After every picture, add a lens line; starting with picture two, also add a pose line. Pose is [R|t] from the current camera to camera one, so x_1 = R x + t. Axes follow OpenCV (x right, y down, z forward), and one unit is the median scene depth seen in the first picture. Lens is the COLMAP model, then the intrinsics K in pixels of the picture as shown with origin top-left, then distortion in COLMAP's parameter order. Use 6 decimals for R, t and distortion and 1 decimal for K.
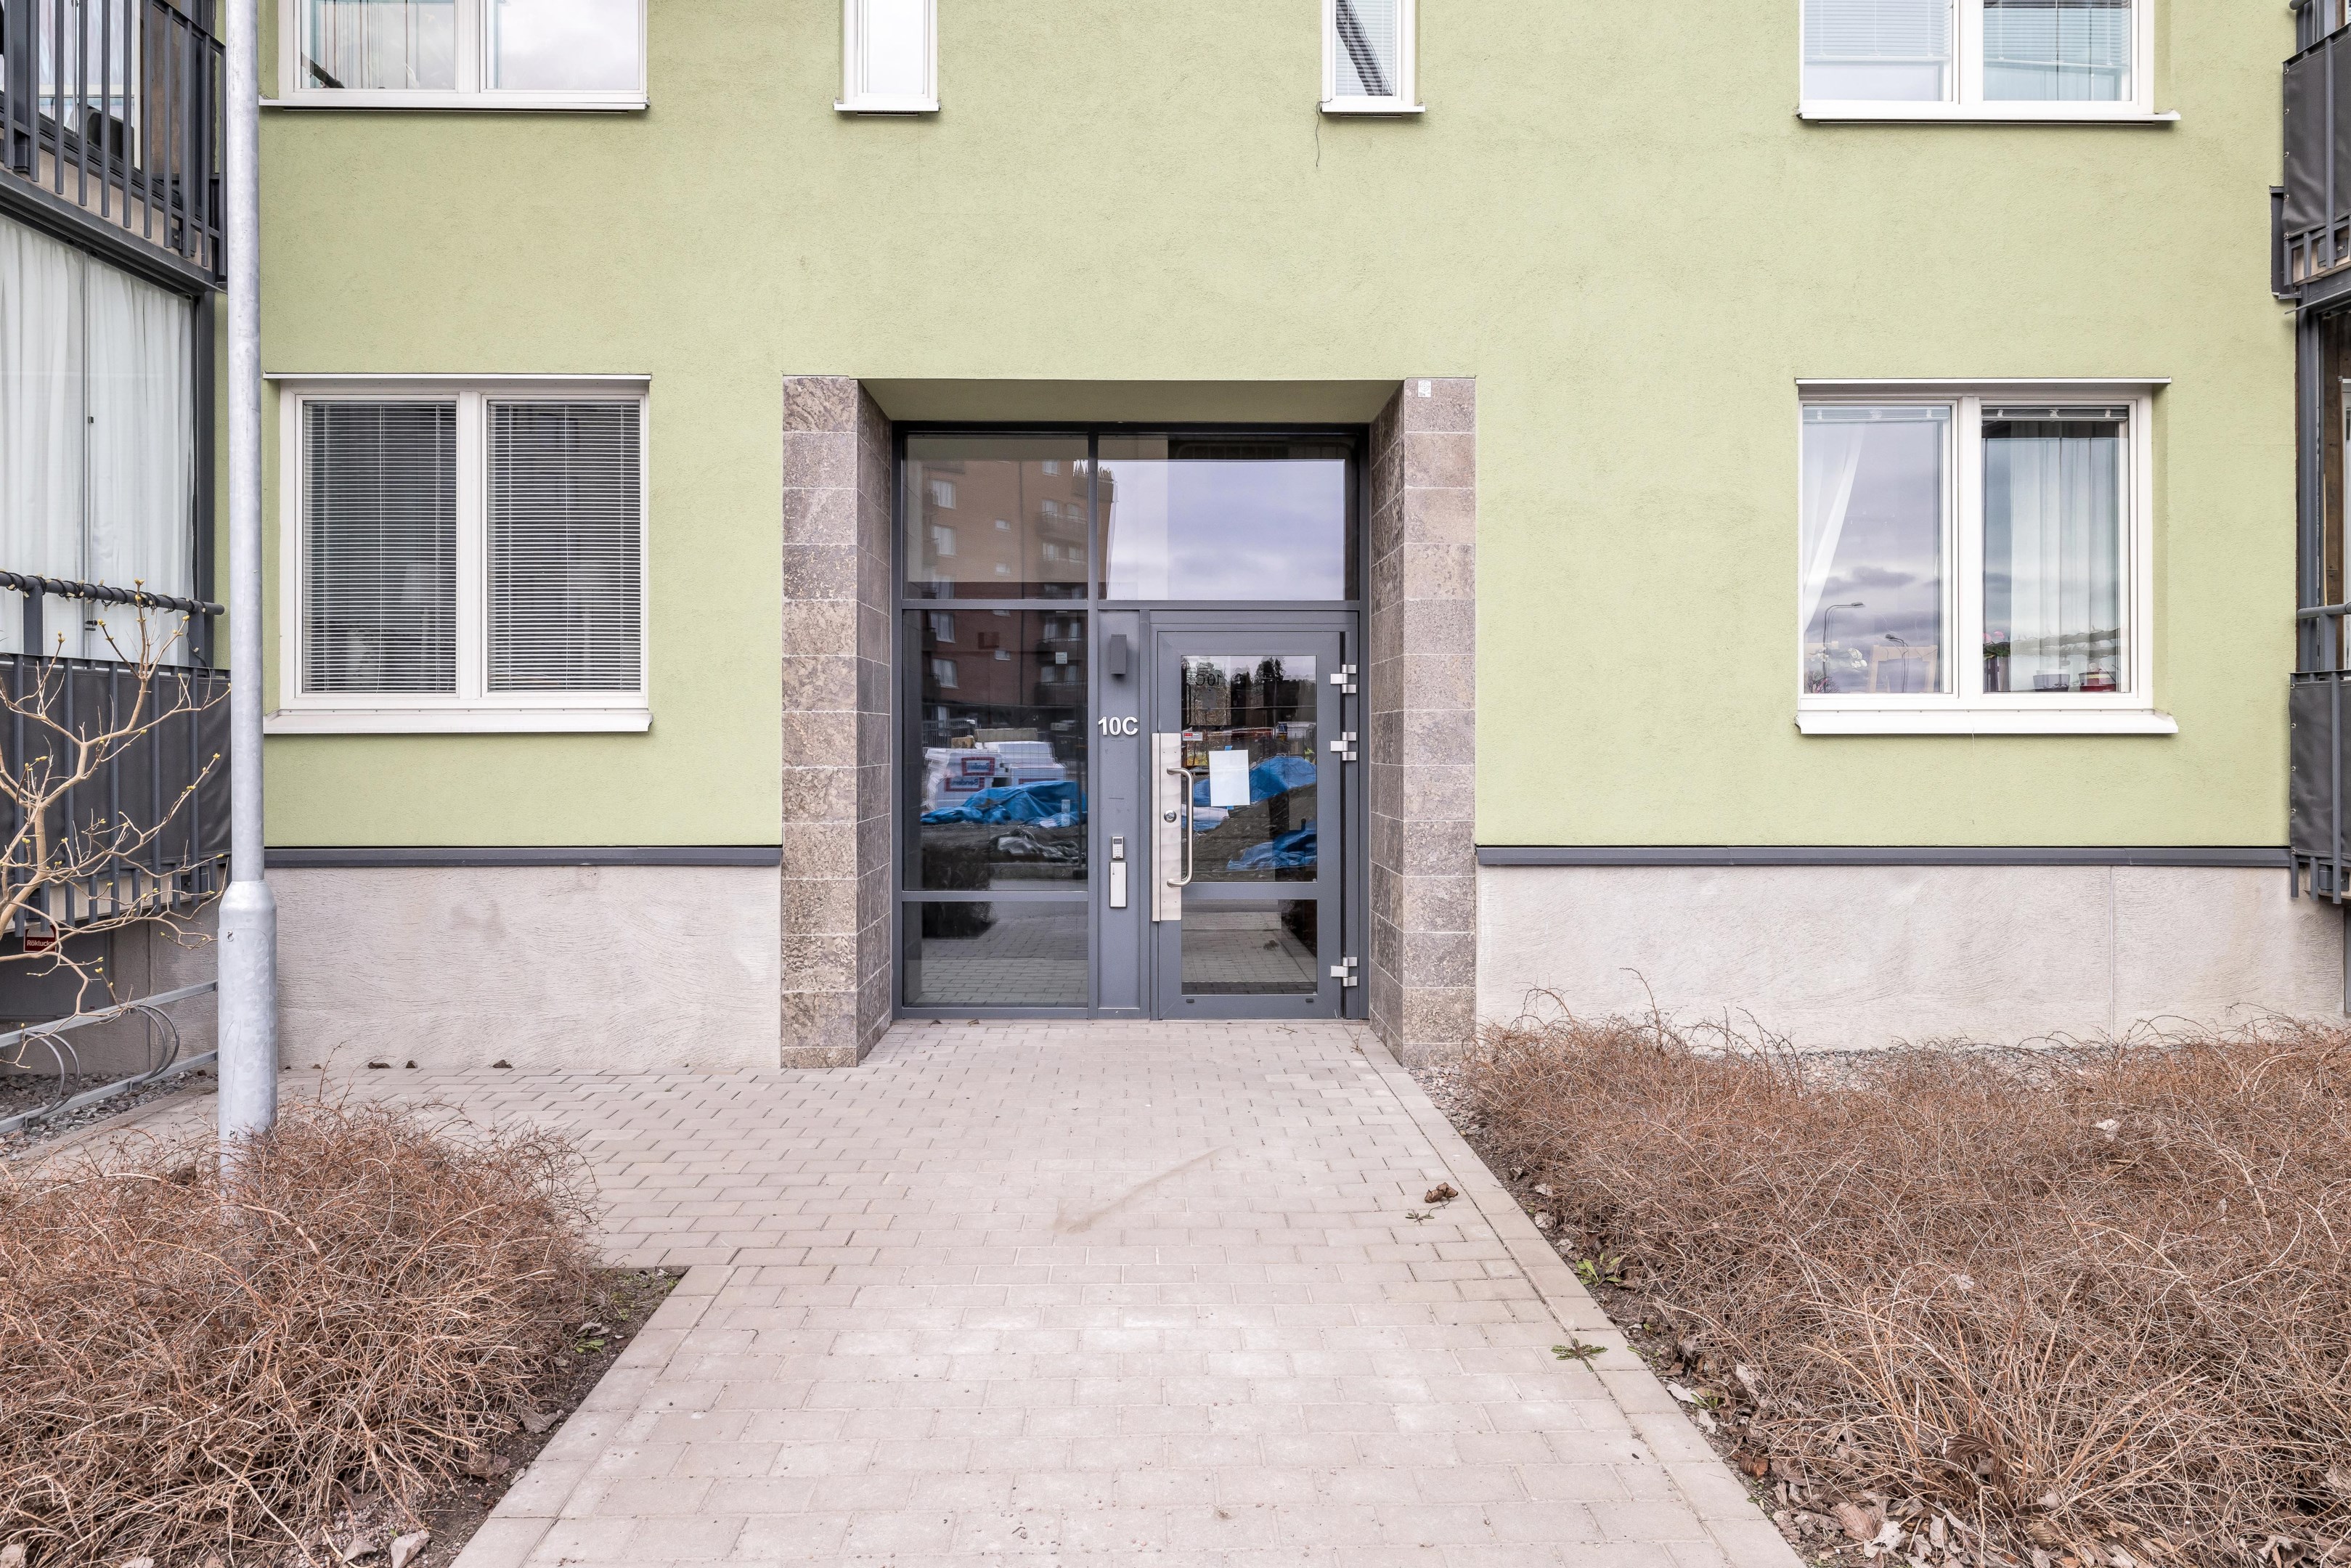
lens RADIAL K [[1268.2, 0, 1170.9], [0, 1268.2, 762.6], [0, 0, 1]] dist [0.002161, -0.001601]
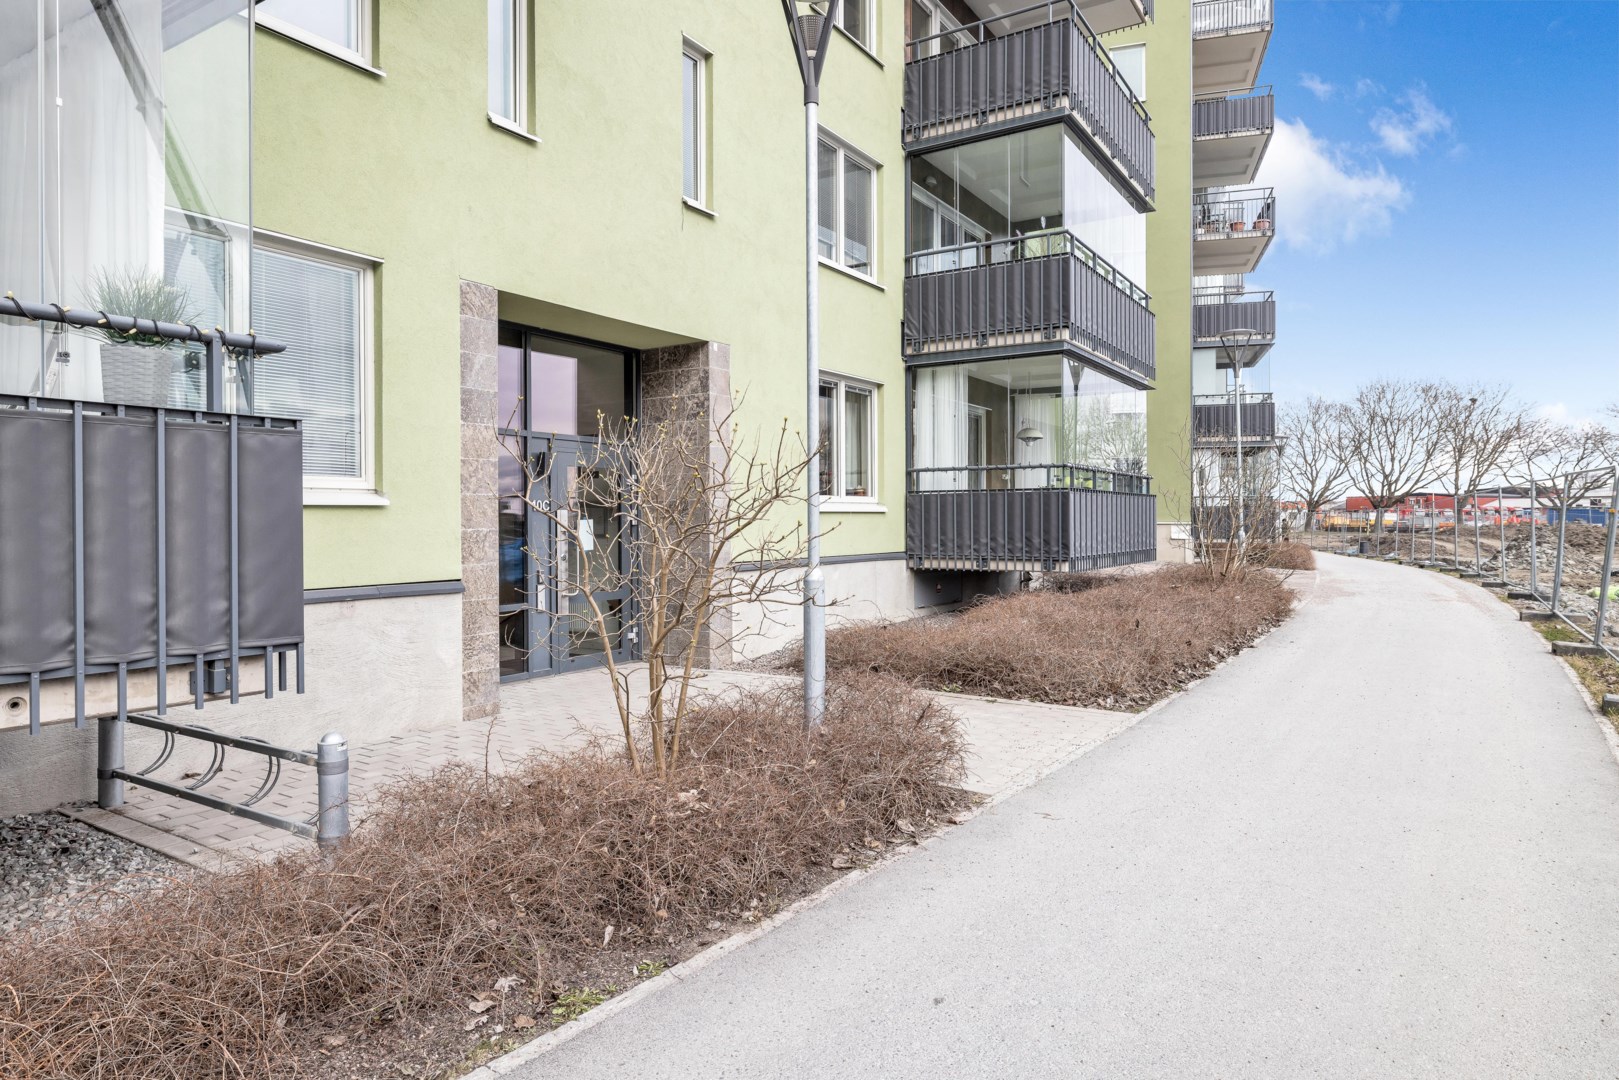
lens RADIAL K [[973.2, 0, 810.1], [0, 973.2, 532.7], [0, 0, 1]] dist [0.000656, -0.000127]
pose [[0.545324, -0.013311, 0.838120, -1.077346], [0.008804, 0.999910, 0.010152, -0.000541], [-0.838179, 0.001843, 0.545392, -0.014488]]
